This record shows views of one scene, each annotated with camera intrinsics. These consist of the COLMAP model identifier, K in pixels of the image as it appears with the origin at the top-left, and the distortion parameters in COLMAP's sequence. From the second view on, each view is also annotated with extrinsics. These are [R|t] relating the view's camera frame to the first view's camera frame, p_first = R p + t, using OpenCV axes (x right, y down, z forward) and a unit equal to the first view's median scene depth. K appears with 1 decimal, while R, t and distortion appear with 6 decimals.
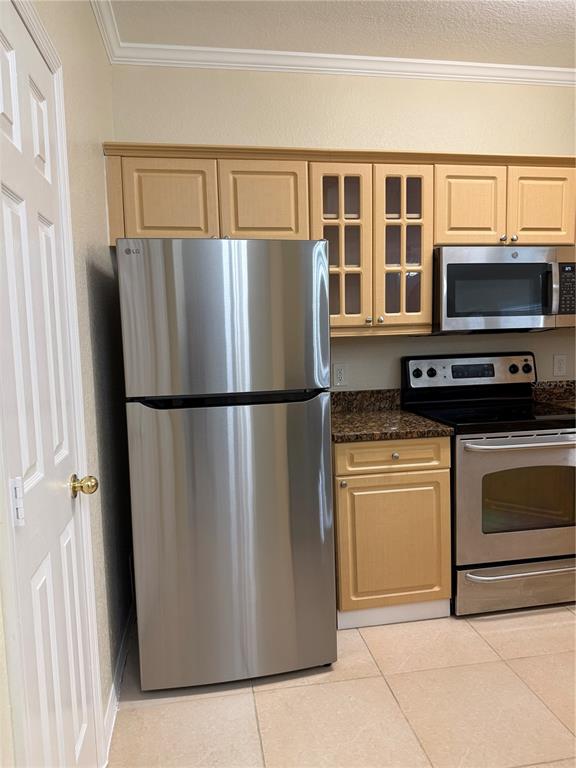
lens RADIAL K [[542.3, 0, 289.6], [0, 542.3, 385.4], [0, 0, 1]] dist [0.051401, -0.064685]
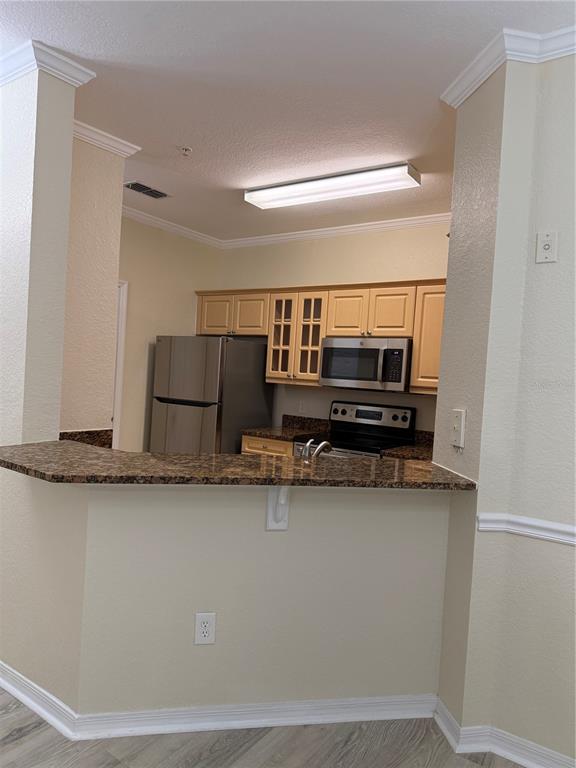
lens RADIAL K [[542.3, 0, 289.6], [0, 542.3, 385.4], [0, 0, 1]] dist [0.051401, -0.064685]
pose [[0.703248, 0.088416, -0.705425, 1.416096], [-0.147860, 0.988730, -0.023480, -0.044847], [0.695399, 0.120816, 0.708396, -0.279815]]
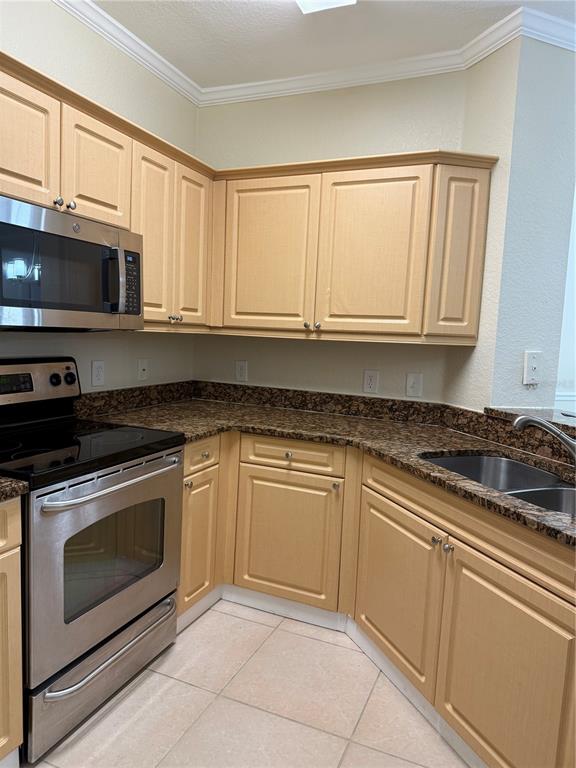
lens RADIAL K [[542.3, 0, 291.4], [0, 542.3, 384.1], [0, 0, 1]] dist [0.051401, -0.064685]
pose [[0.536068, -0.033210, 0.843521, -0.061735], [0.023402, 0.999426, 0.024475, -0.040048], [-0.843850, 0.006620, 0.536538, 0.362949]]
